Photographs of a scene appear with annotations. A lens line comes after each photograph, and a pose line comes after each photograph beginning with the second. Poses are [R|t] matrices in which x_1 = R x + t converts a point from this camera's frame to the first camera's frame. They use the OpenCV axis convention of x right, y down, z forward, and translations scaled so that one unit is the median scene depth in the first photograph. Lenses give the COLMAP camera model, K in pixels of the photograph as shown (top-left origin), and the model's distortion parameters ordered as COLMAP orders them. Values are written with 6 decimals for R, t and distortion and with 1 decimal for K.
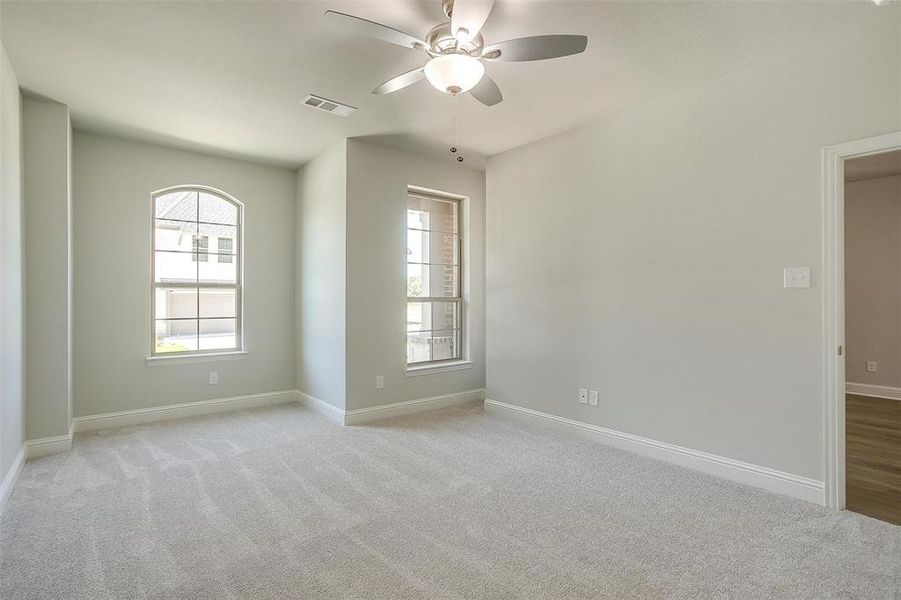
lens RADIAL K [[441.7, 0, 443.1], [0, 441.7, 298.4], [0, 0, 1]] dist [-0.021246, 0.000352]
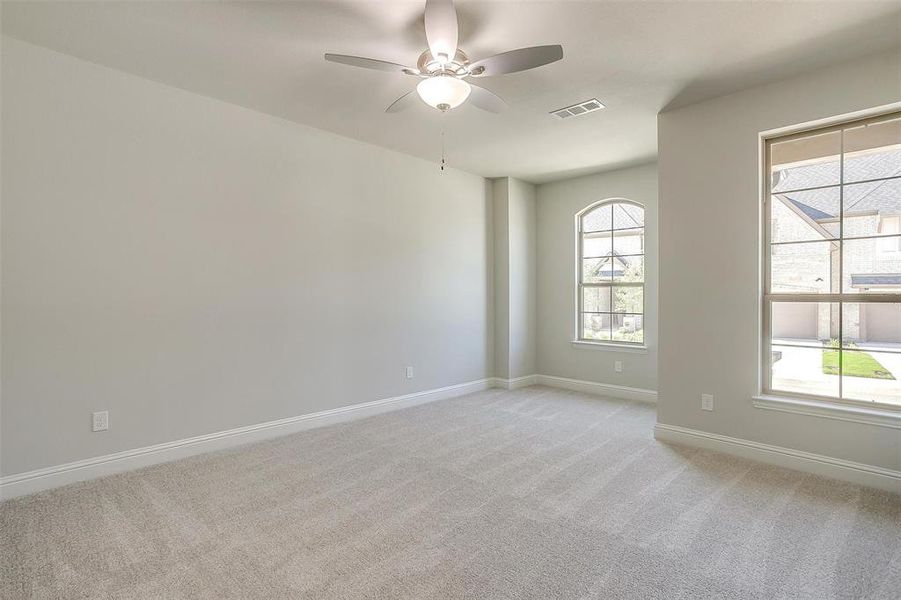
lens RADIAL K [[441.7, 0, 446.2], [0, 441.7, 300.1], [0, 0, 1]] dist [-0.021246, 0.000352]
pose [[0.108165, 0.007839, -0.994102, 0.584406], [0.003232, 0.999961, 0.008237, 0.000412], [0.994128, -0.004104, 0.108136, 0.459760]]
